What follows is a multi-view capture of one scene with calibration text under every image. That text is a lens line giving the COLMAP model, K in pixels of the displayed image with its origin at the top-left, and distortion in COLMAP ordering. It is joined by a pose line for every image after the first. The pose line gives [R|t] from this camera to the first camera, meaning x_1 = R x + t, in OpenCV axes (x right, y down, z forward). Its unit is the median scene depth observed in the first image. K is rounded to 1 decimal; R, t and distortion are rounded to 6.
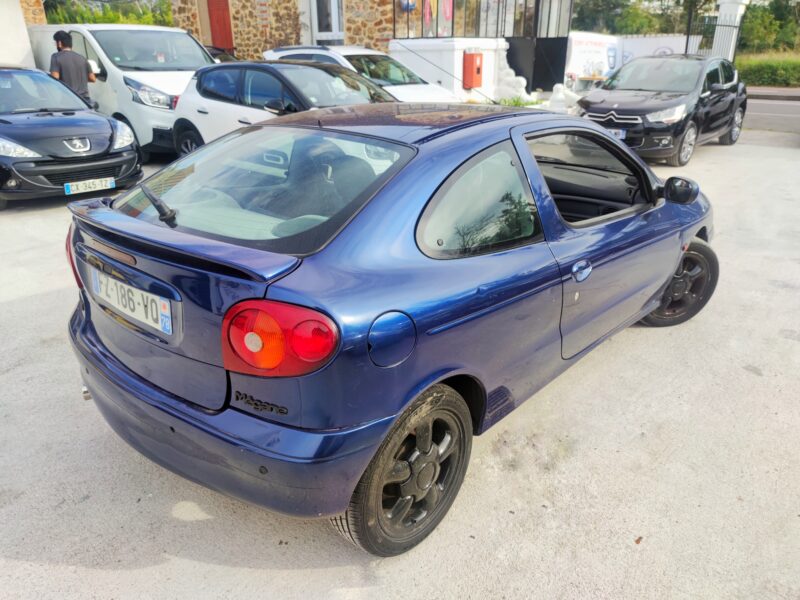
lens RADIAL K [[580.1, 0, 396.2], [0, 580.1, 302.7], [0, 0, 1]] dist [0.051547, -0.042705]
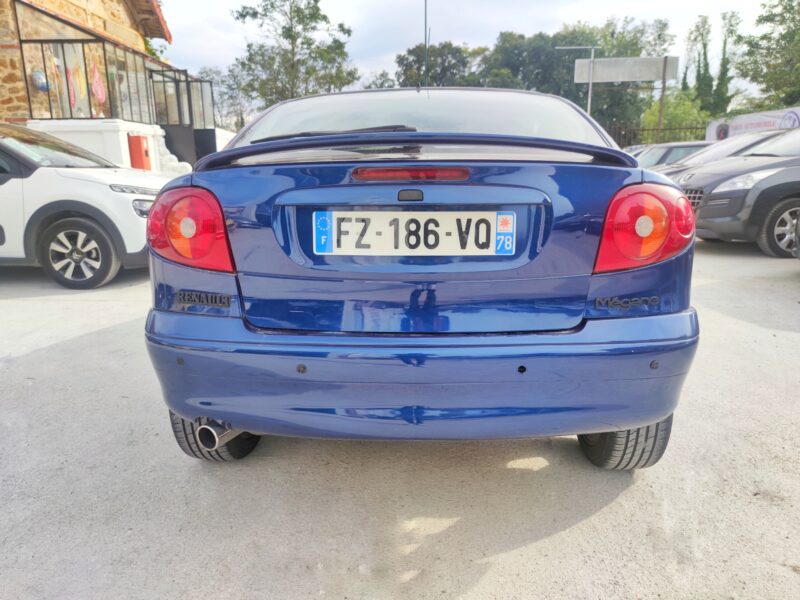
lens RADIAL K [[580.1, 0, 396.2], [0, 580.1, 302.7], [0, 0, 1]] dist [0.051547, -0.042705]
pose [[0.788281, -0.144587, 0.598087, -0.140143], [0.243455, 0.965971, -0.087353, 0.021010], [-0.565104, 0.214466, 0.796657, 0.056127]]
